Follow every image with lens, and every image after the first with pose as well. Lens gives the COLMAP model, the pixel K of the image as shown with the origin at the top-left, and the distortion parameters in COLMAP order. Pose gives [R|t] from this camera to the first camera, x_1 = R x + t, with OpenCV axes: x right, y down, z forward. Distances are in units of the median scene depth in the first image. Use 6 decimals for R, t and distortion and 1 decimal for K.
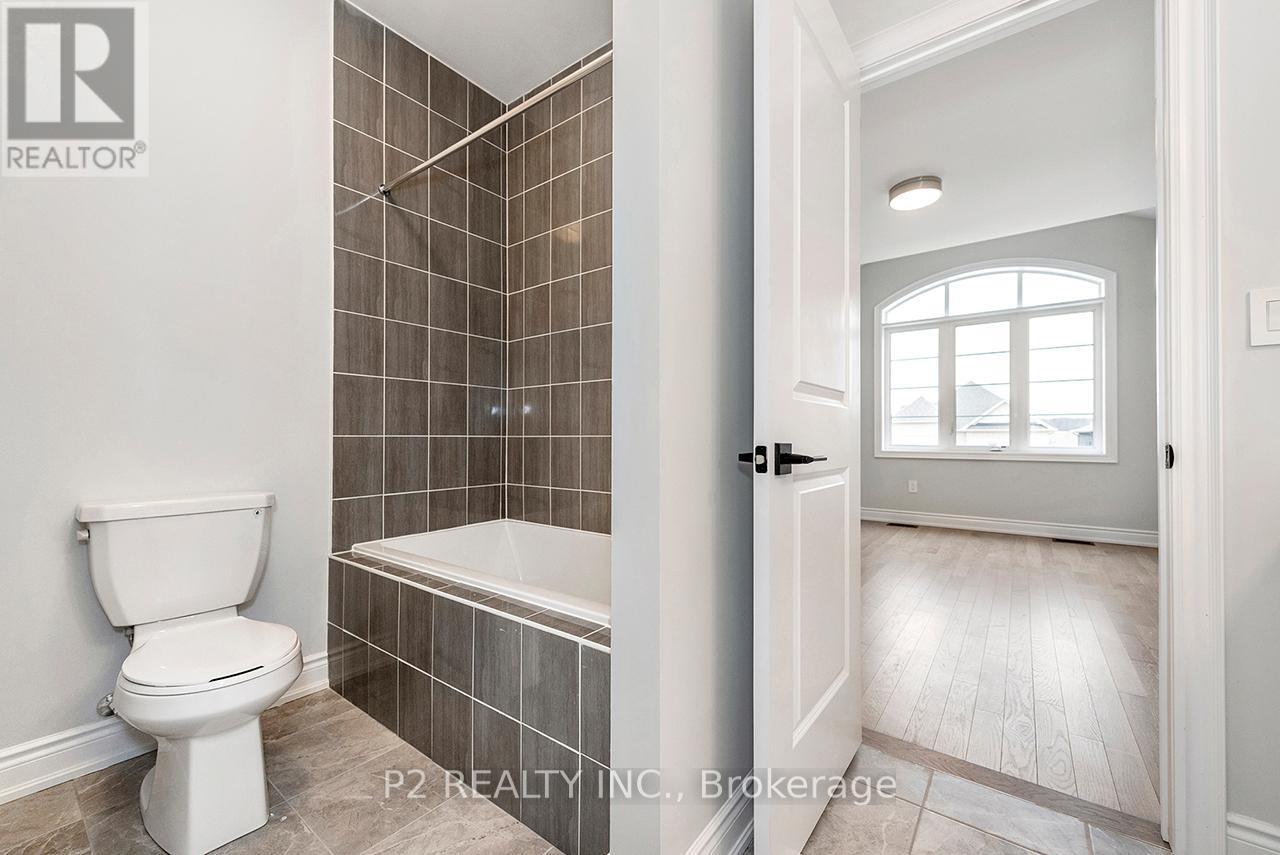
lens RADIAL K [[499.1, 0, 623.7], [0, 499.1, 424.7], [0, 0, 1]] dist [-0.000255, -0.000070]
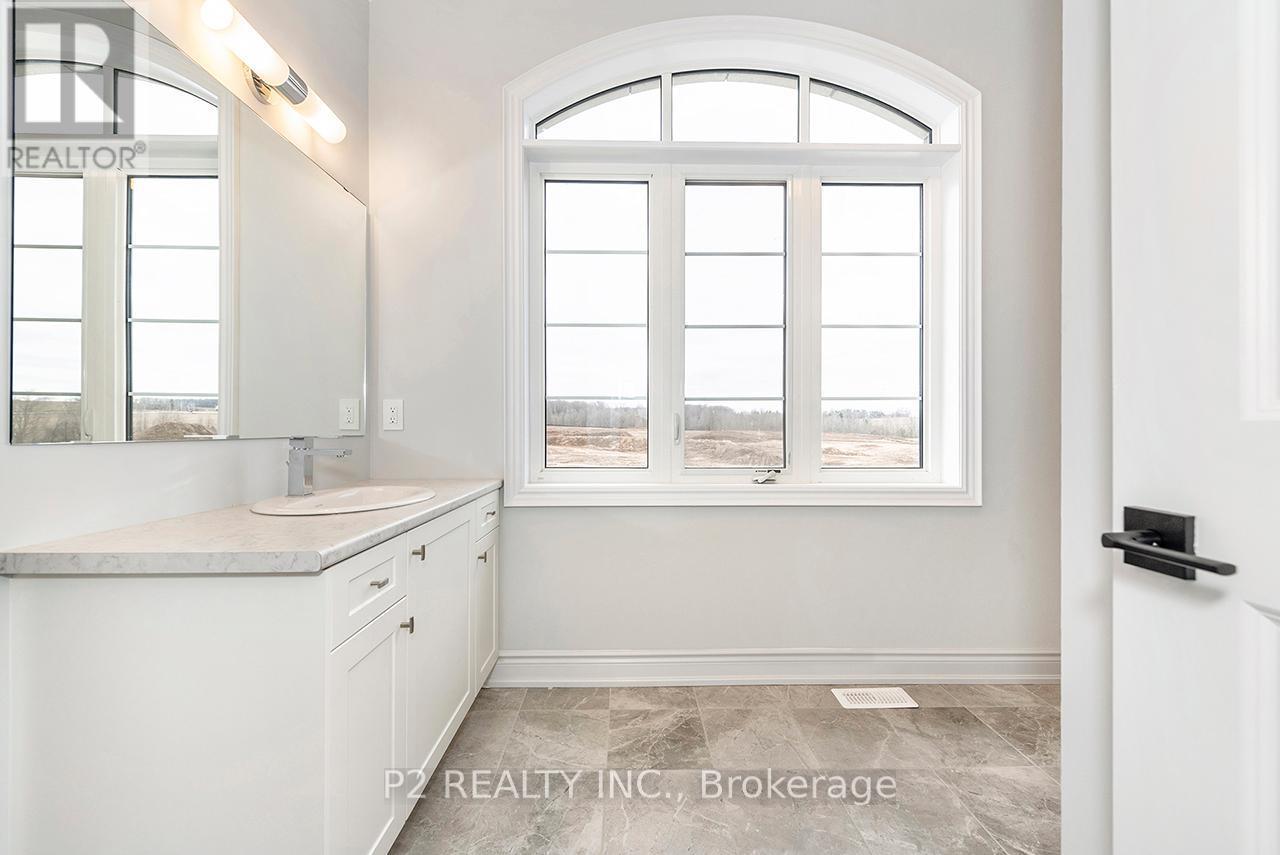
lens RADIAL K [[517.5, 0, 640.0], [0, 517.5, 427.5], [0, 0, 1]] dist [0.006292, -0.000188]
pose [[0.779080, -0.009298, 0.626855, 0.386147], [-0.007995, 0.999661, 0.024765, -0.003896], [-0.626873, -0.024306, 0.778742, 0.720297]]
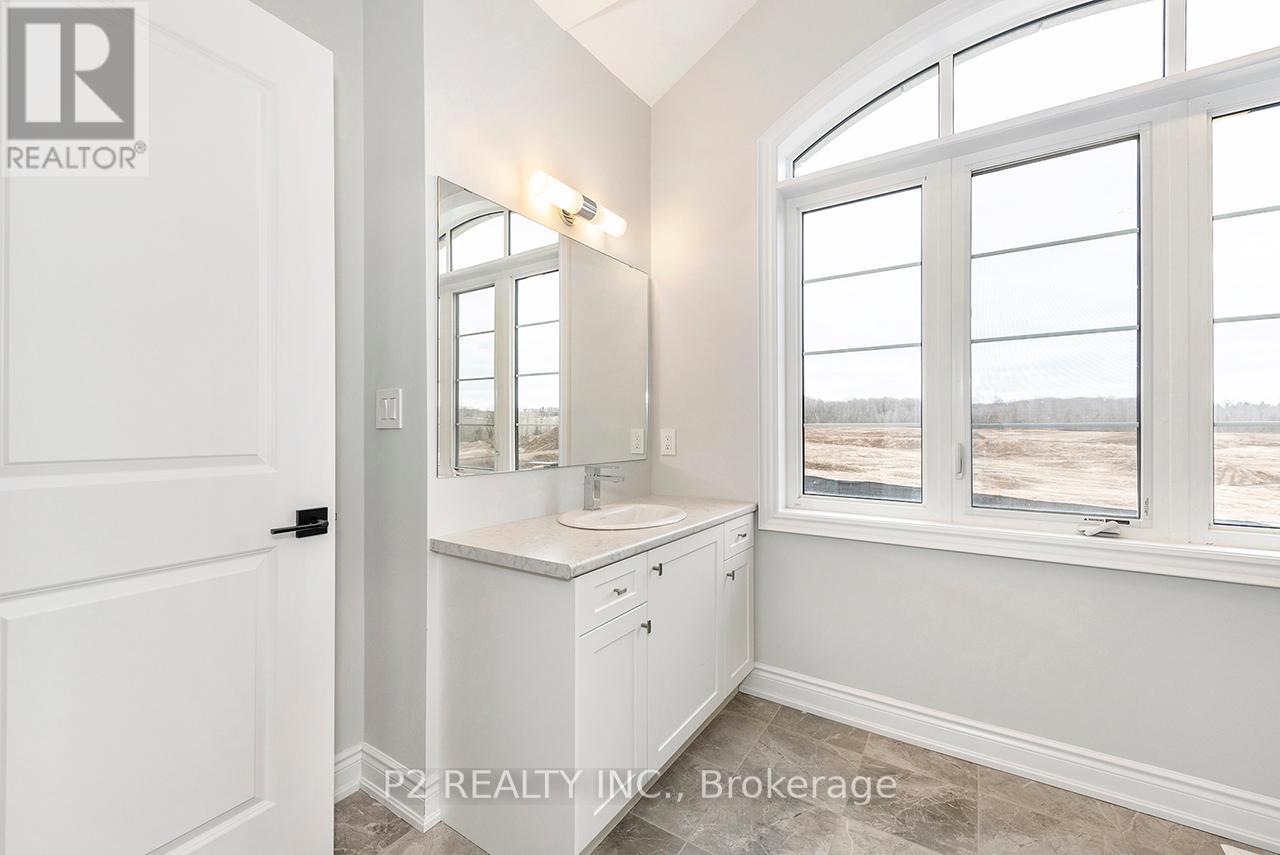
lens RADIAL K [[519.6, 0, 633.7], [0, 519.6, 427.6], [0, 0, 1]] dist [0.002918, -0.000459]
pose [[0.997708, -0.002627, 0.067613, 0.422760], [0.000675, 0.999583, 0.028876, -0.028394], [-0.067660, -0.028764, 0.997294, 0.677211]]
